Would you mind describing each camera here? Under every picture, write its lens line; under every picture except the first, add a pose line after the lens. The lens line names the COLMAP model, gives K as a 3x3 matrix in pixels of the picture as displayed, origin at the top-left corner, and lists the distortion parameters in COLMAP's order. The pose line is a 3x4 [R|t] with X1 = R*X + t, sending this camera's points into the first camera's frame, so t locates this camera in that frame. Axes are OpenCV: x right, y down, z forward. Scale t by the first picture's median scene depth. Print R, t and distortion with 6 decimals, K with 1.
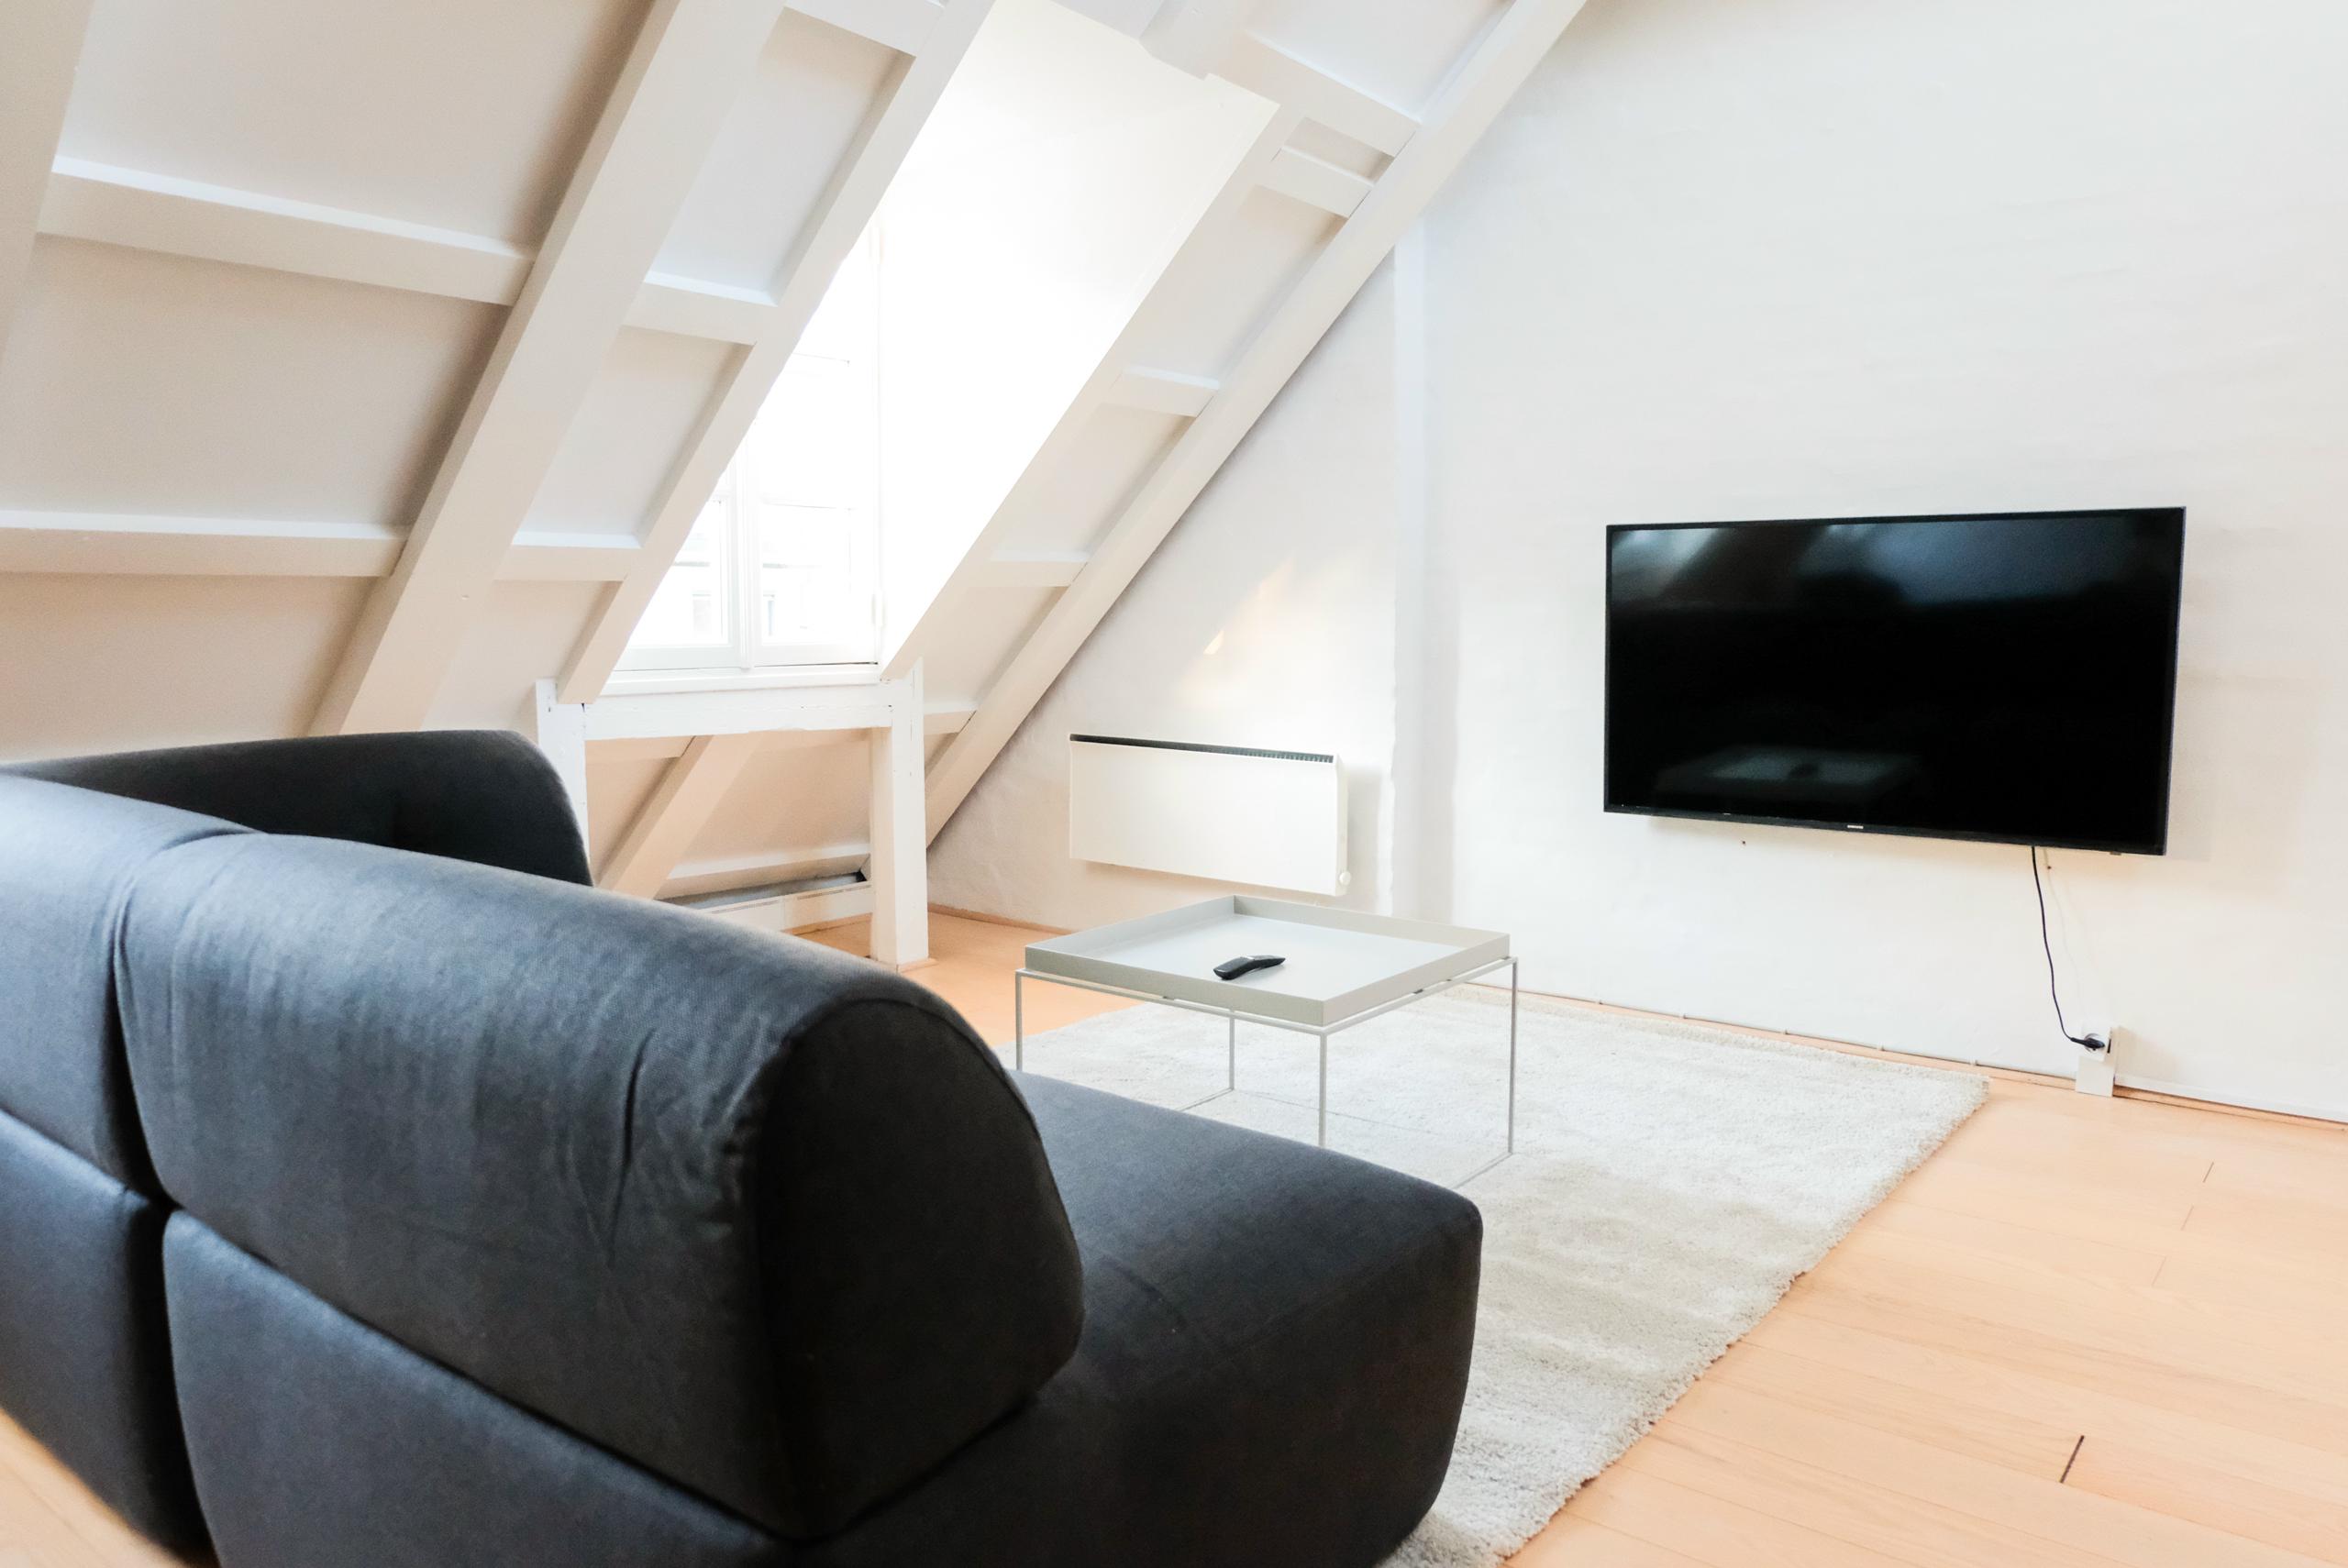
lens RADIAL K [[1618.9, 0, 1174.0], [0, 1618.9, 784.0], [0, 0, 1]] dist [-0.038512, 0.035087]
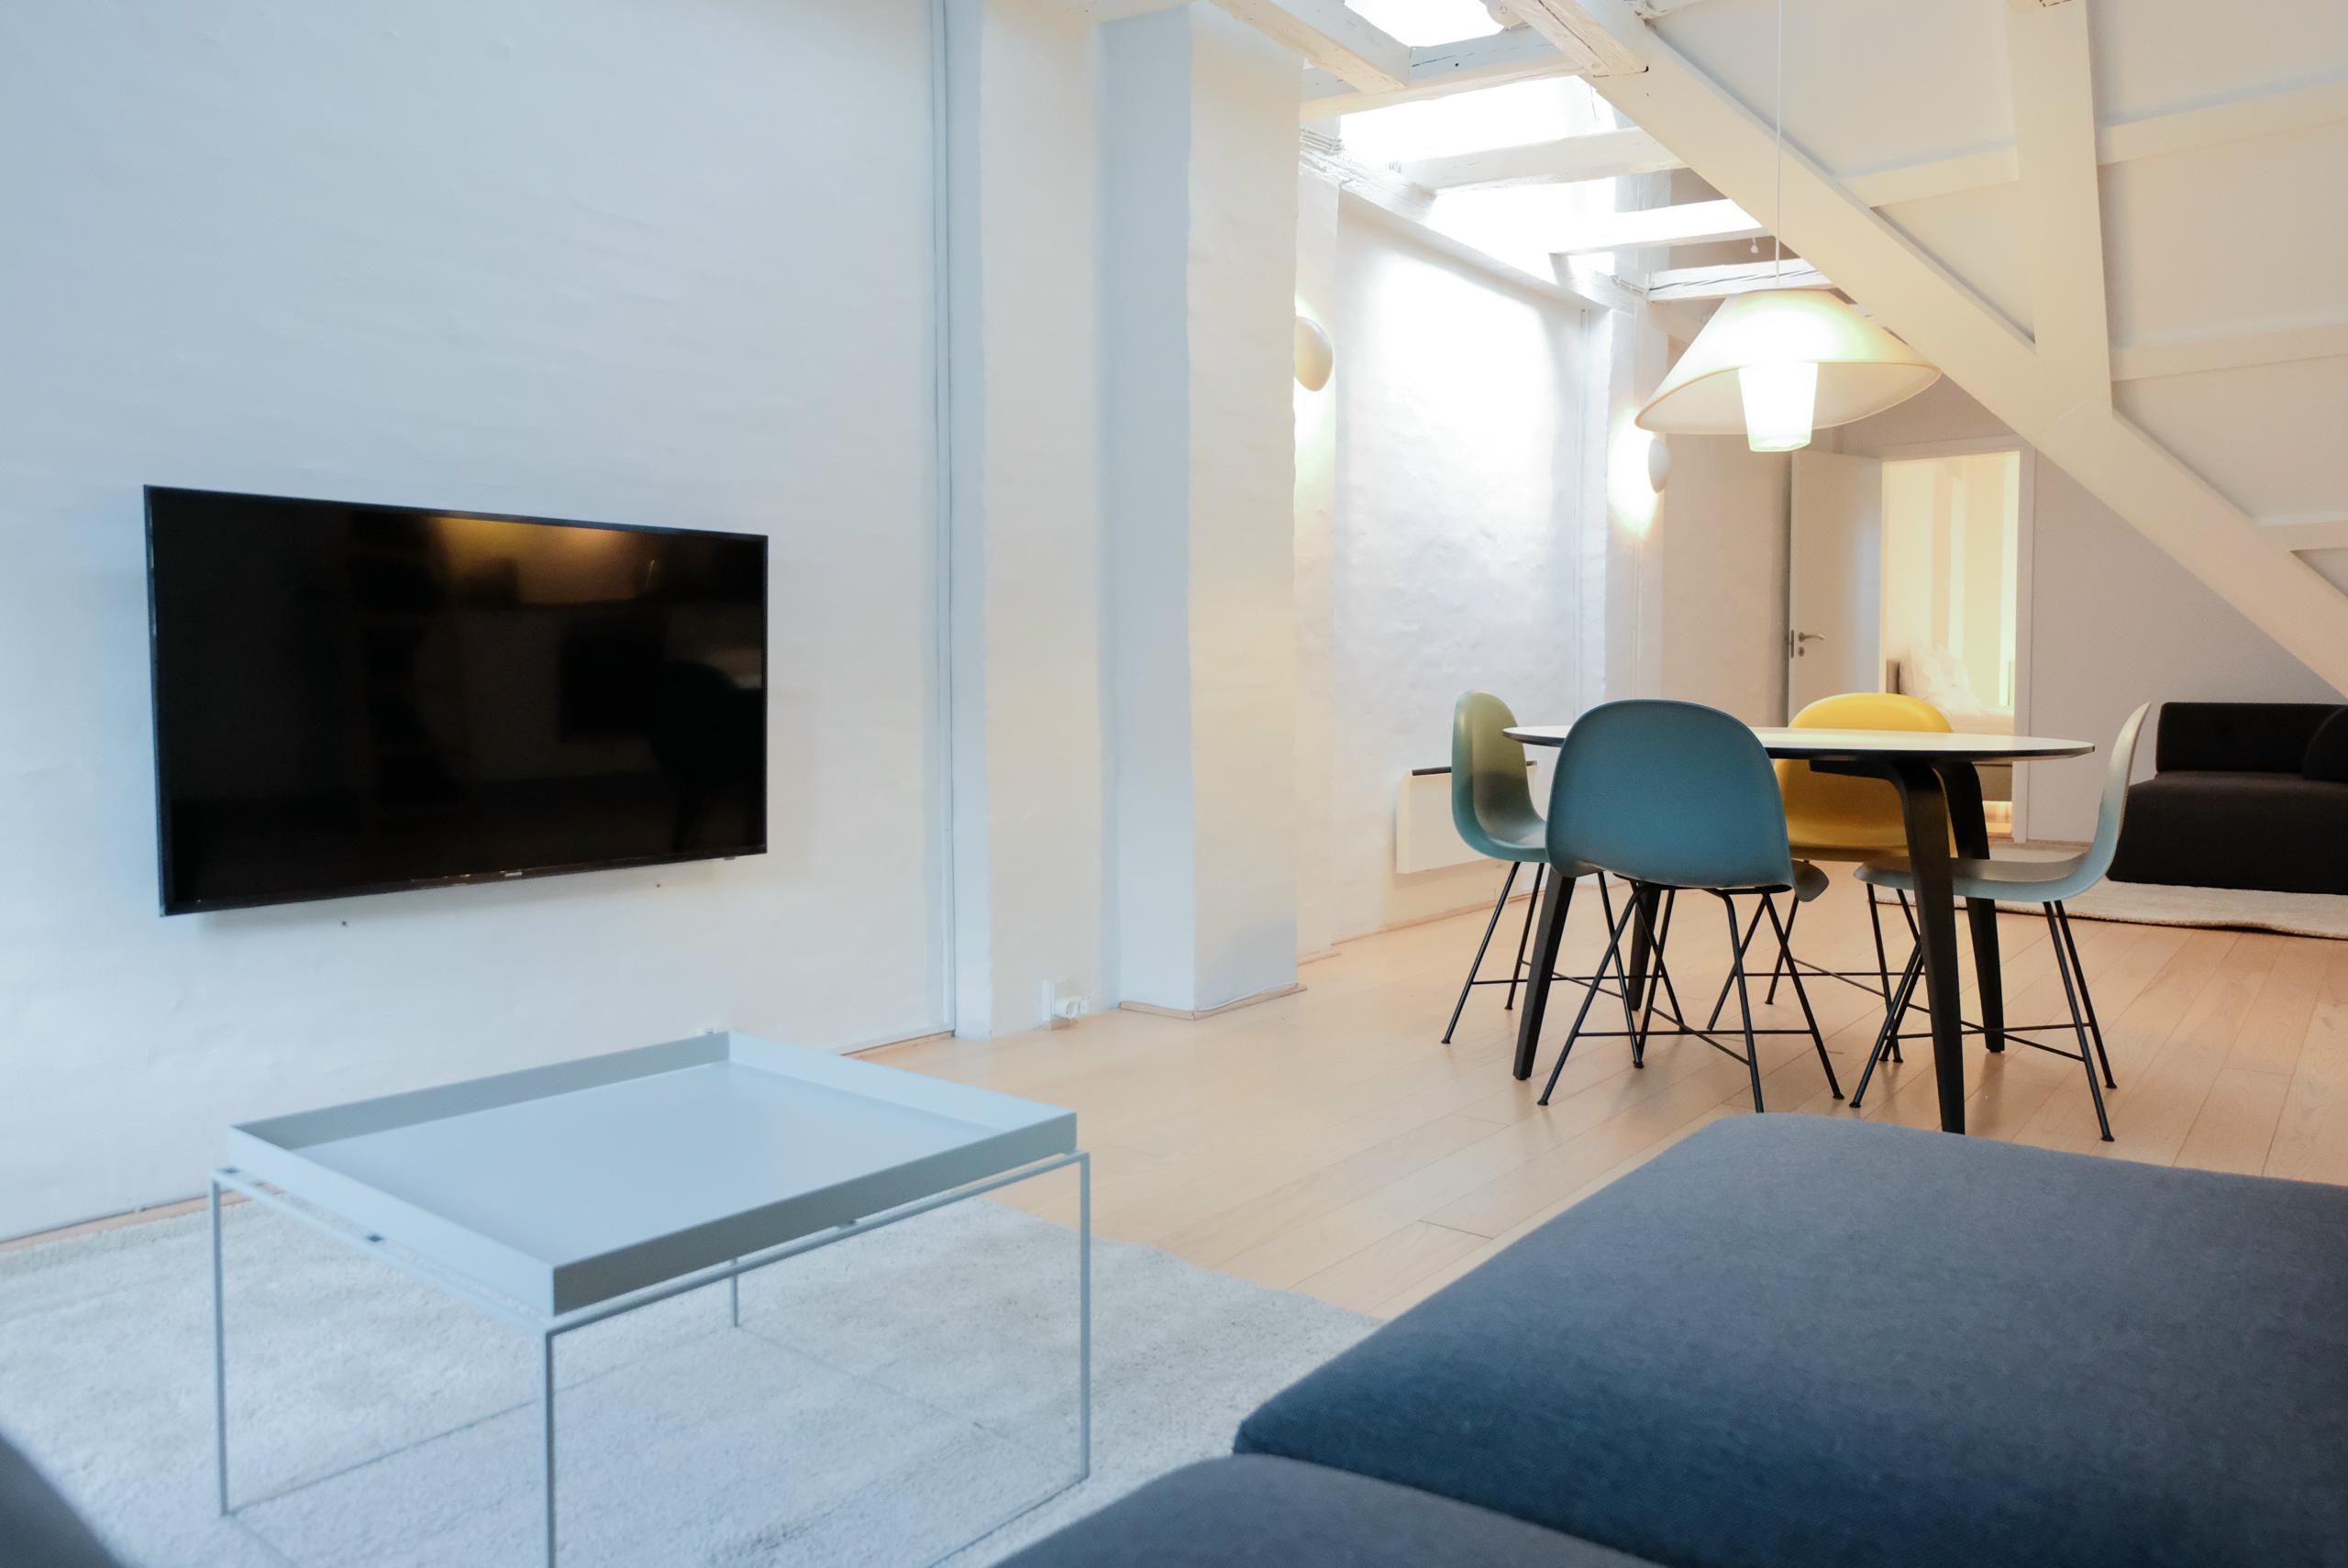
lens RADIAL K [[1618.9, 0, 1174.0], [0, 1618.9, 784.0], [0, 0, 1]] dist [-0.038512, 0.035087]
pose [[-0.017247, -0.059644, 0.998071, -0.465321], [0.101991, 0.992907, 0.061098, -0.039814], [-0.994636, 0.102848, -0.011041, 0.702831]]
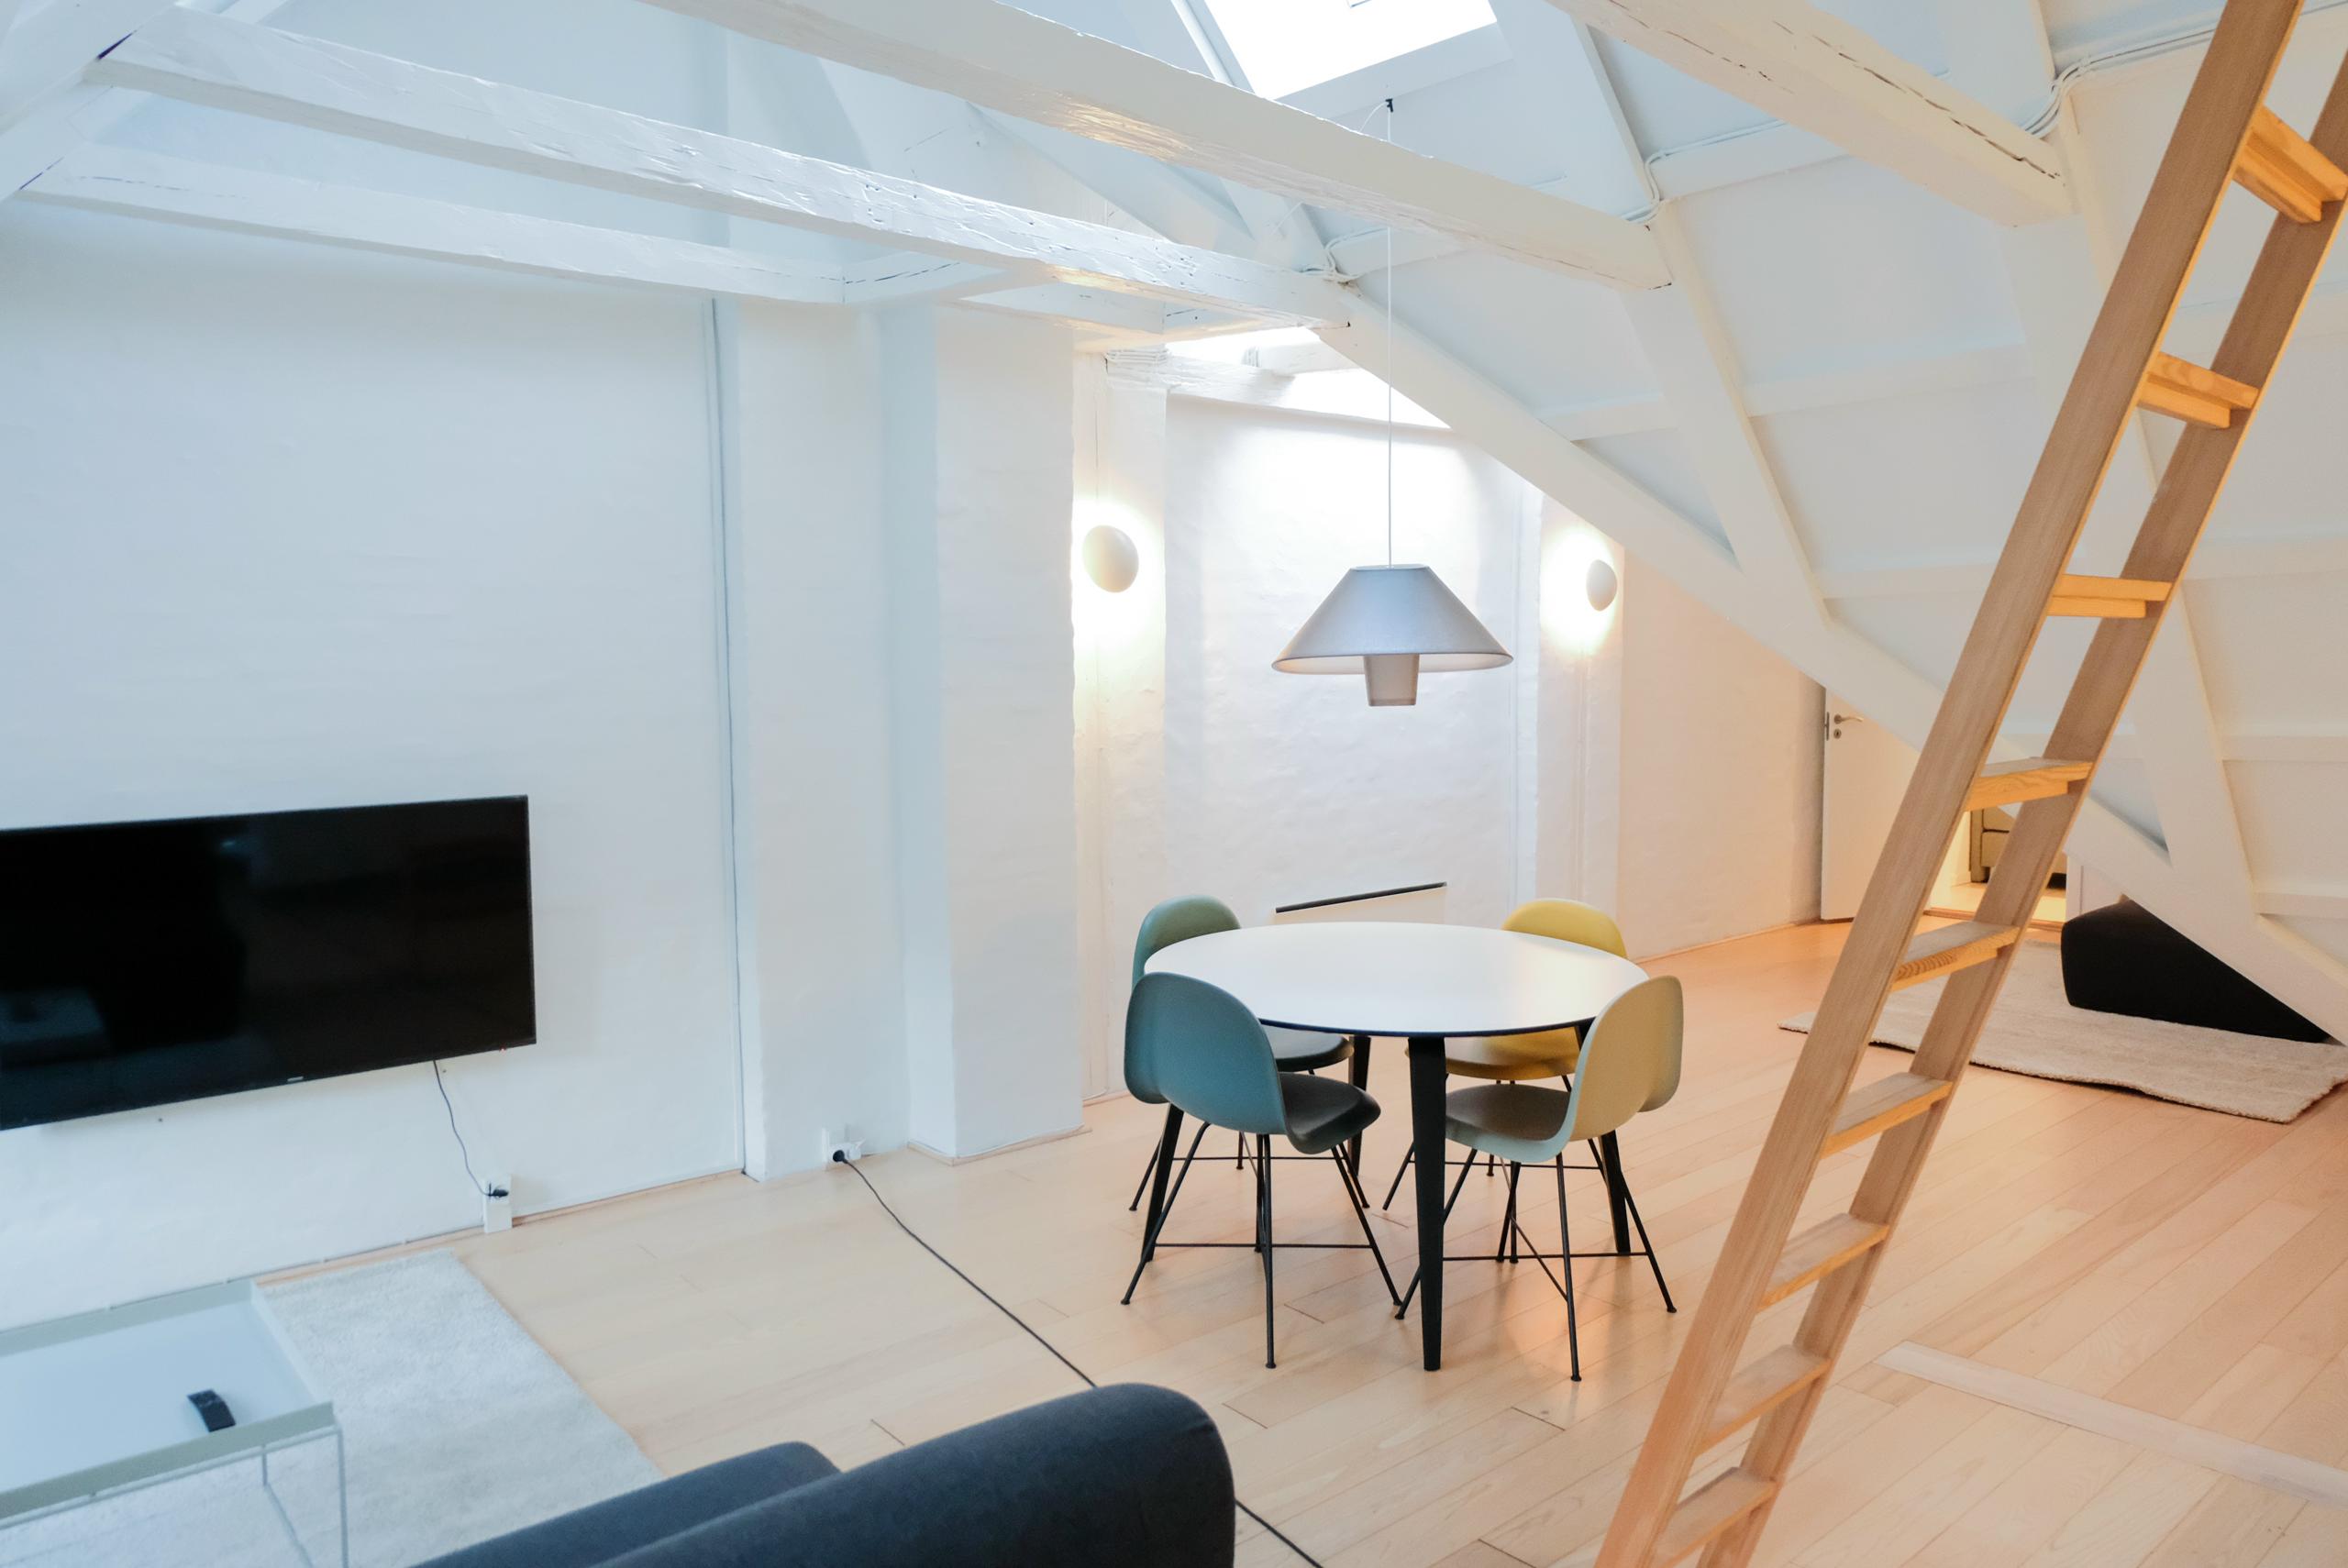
lens RADIAL K [[1618.9, 0, 1174.0], [0, 1618.9, 784.0], [0, 0, 1]] dist [-0.038512, 0.035087]
pose [[0.188818, -0.090256, 0.977856, -0.587510], [0.104582, 0.991953, 0.071363, -0.209914], [-0.976427, 0.088792, 0.196738, 0.166248]]
